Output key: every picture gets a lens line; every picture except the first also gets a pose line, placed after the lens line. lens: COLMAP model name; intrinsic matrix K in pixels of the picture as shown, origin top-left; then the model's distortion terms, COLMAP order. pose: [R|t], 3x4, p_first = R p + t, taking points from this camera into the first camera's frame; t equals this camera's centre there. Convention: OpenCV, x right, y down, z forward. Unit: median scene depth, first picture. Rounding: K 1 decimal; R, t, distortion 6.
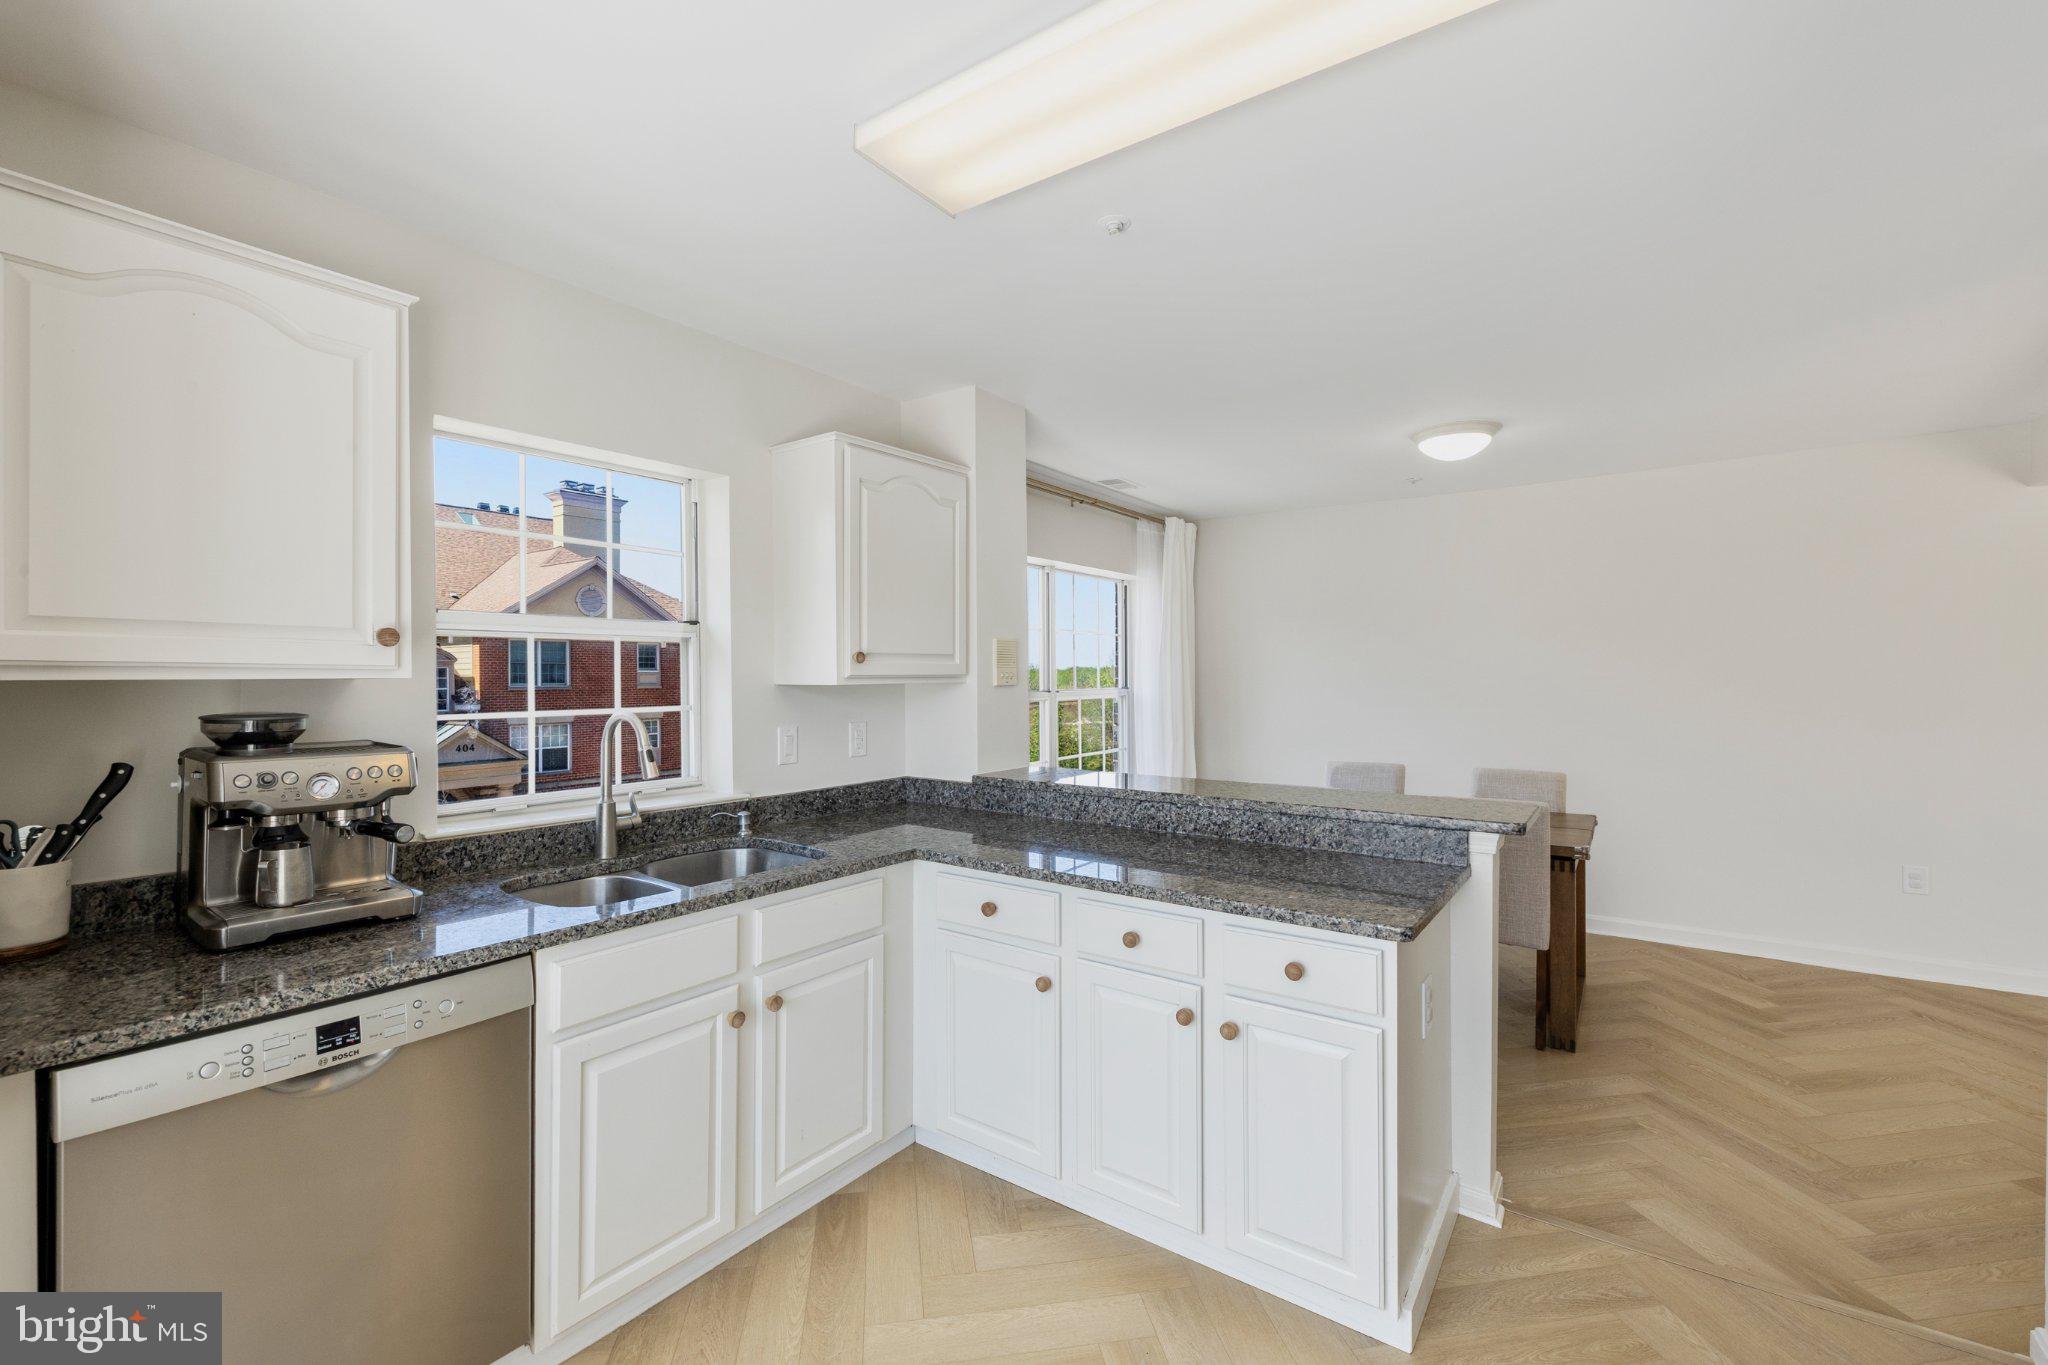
lens RADIAL K [[872.8, 0, 1019.4], [0, 872.8, 671.7], [0, 0, 1]] dist [0.004373, -0.000220]
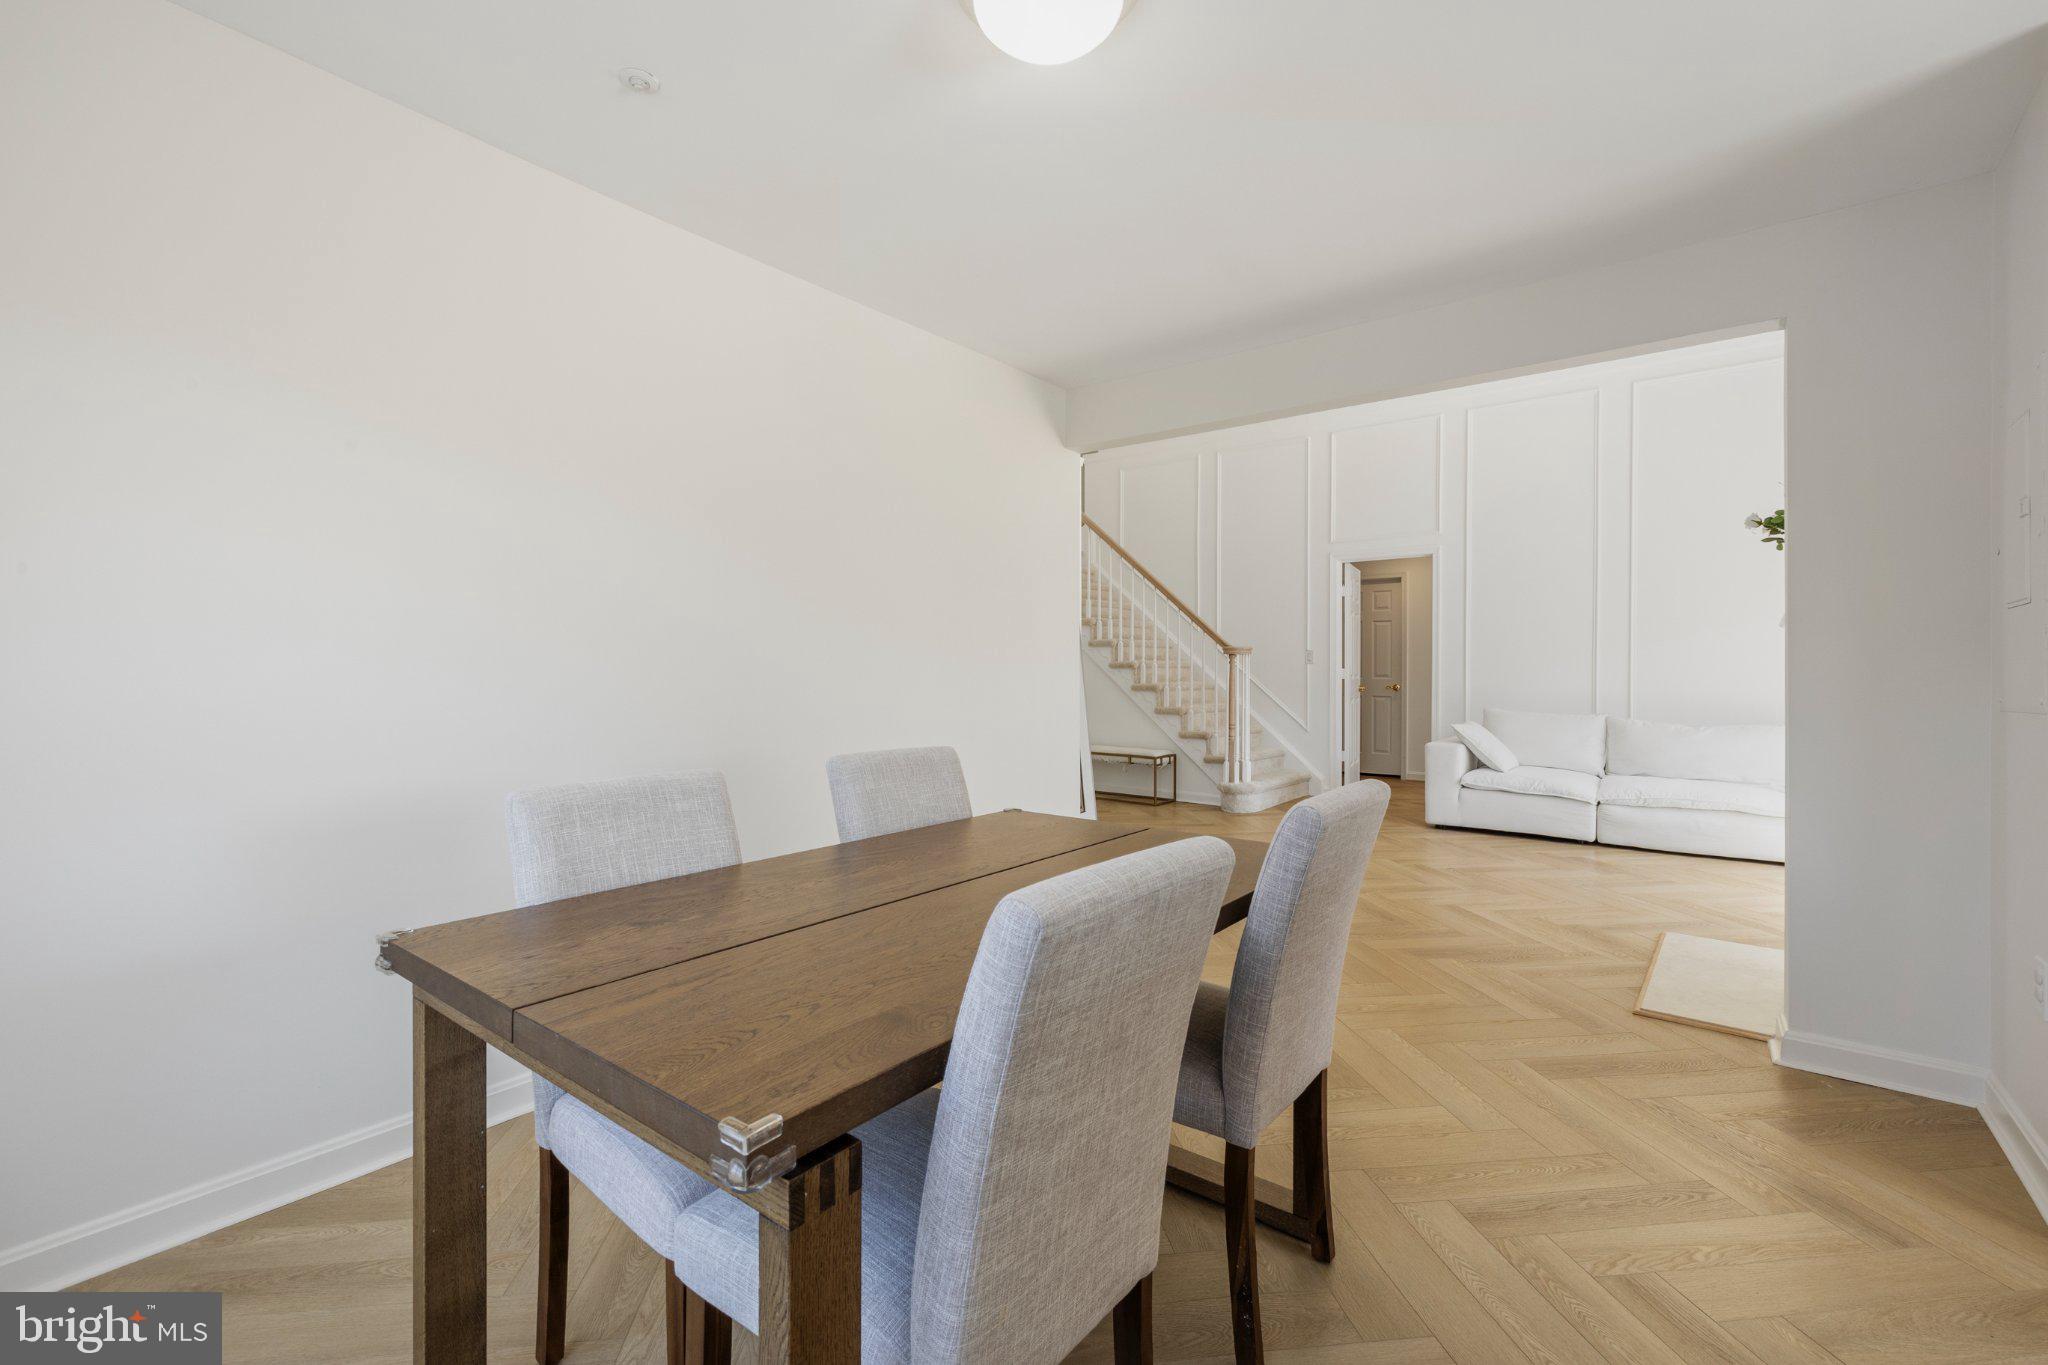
lens RADIAL K [[872.8, 0, 1029.2], [0, 872.8, 671.9], [0, 0, 1]] dist [0.004373, -0.000220]
pose [[0.045045, 0.006112, 0.998966, 0.085283], [-0.002604, 0.999979, -0.006001, 0.104044], [-0.998982, -0.002331, 0.045060, 1.303871]]
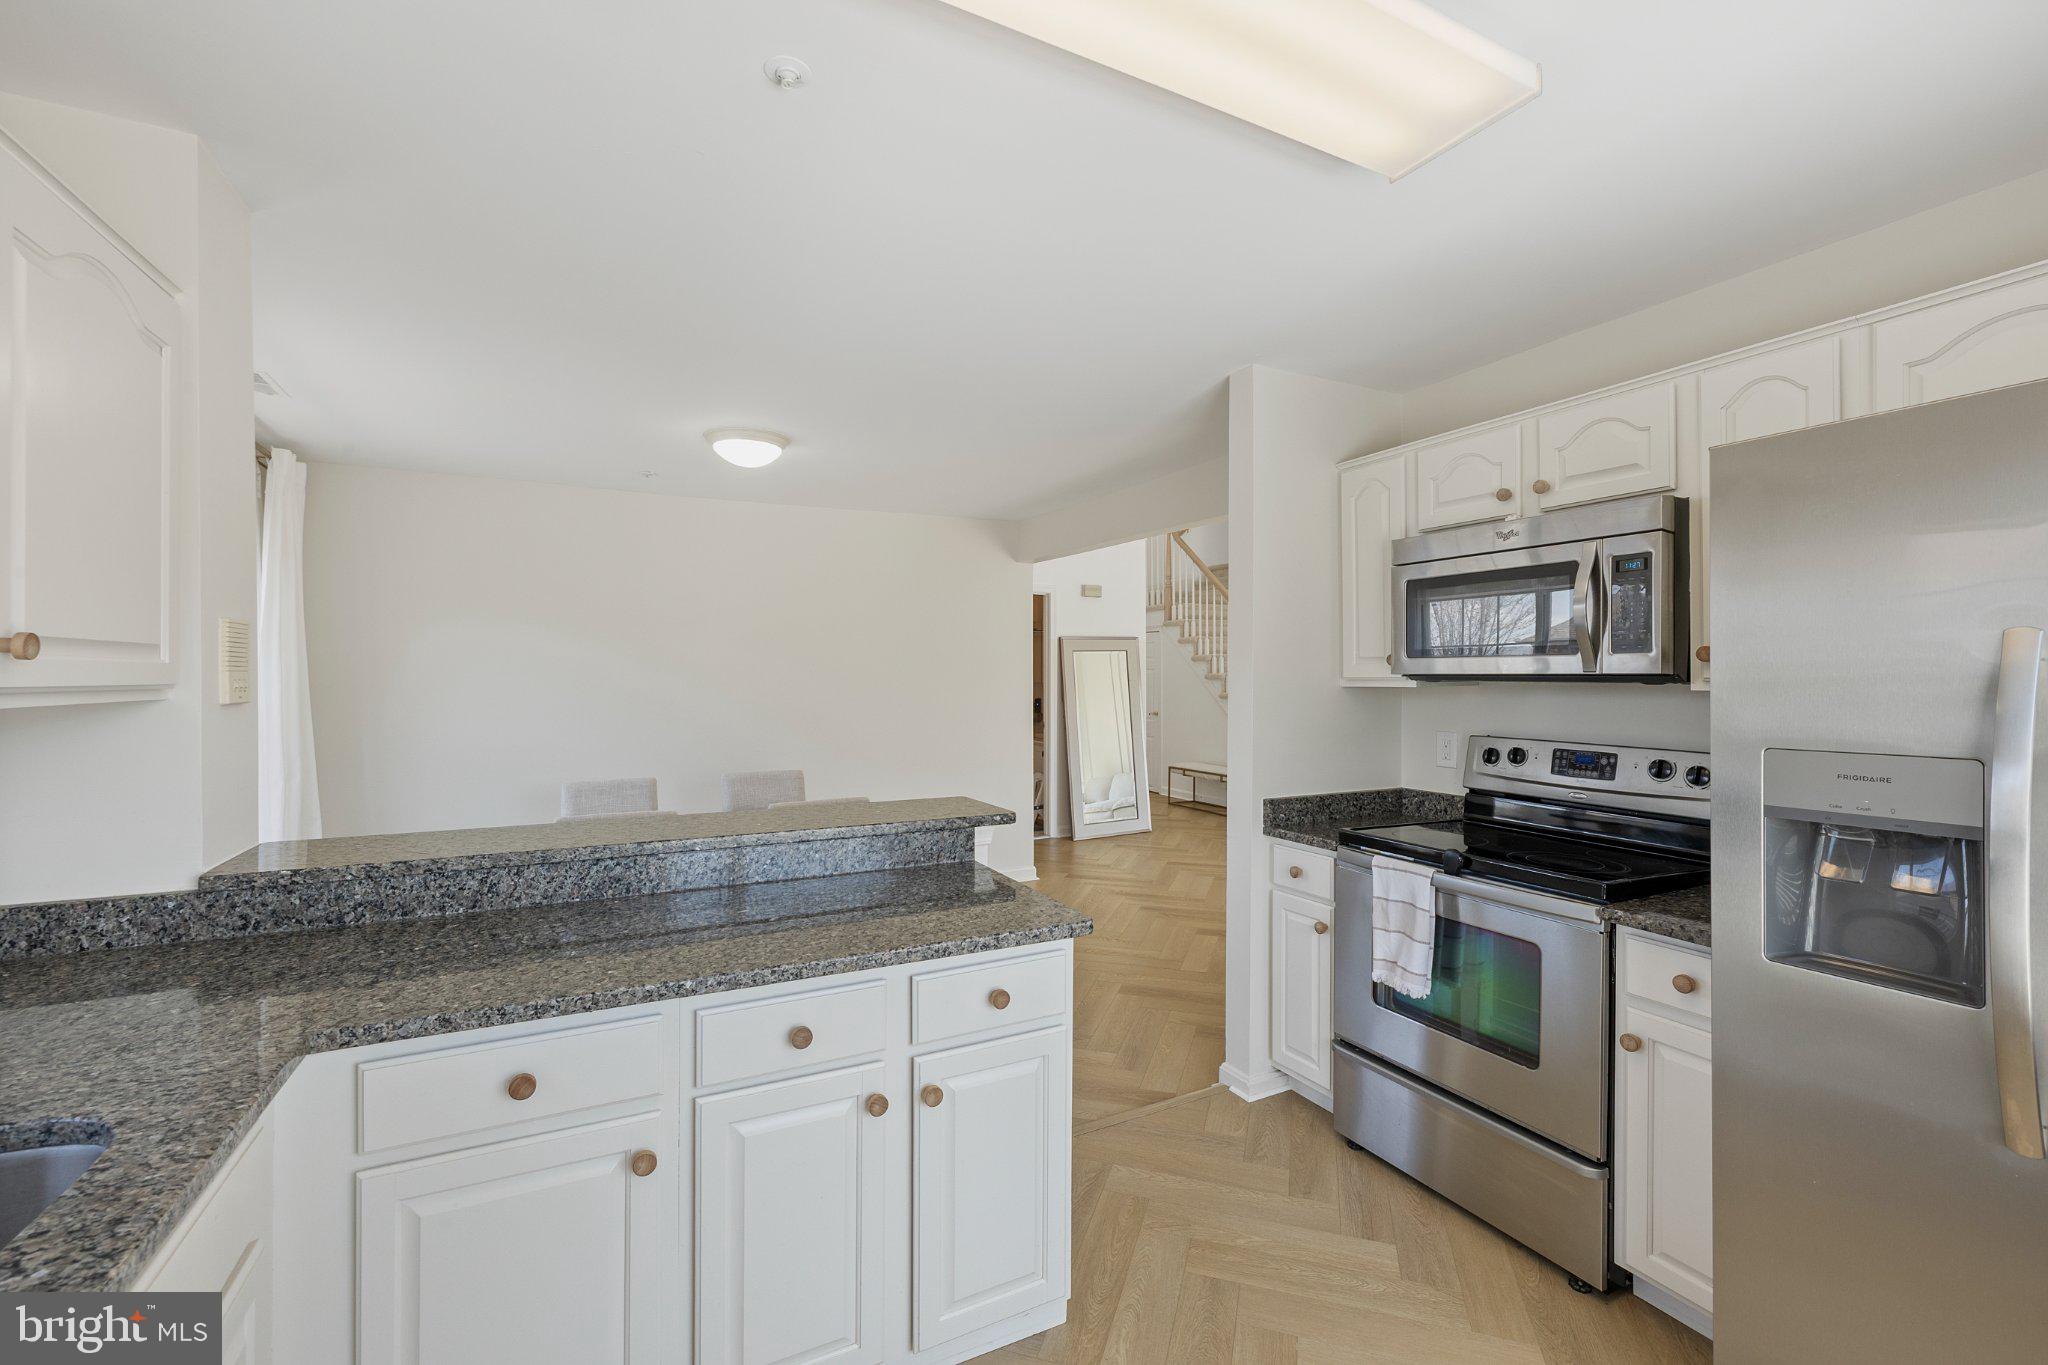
lens RADIAL K [[872.8, 0, 1022.3], [0, 872.8, 686.2], [0, 0, 1]] dist [0.004373, -0.000220]
pose [[0.458651, -0.005764, 0.888598, -0.323260], [-0.000883, 0.999976, 0.006942, 0.001072], [-0.888616, -0.003968, 0.458635, 0.354917]]
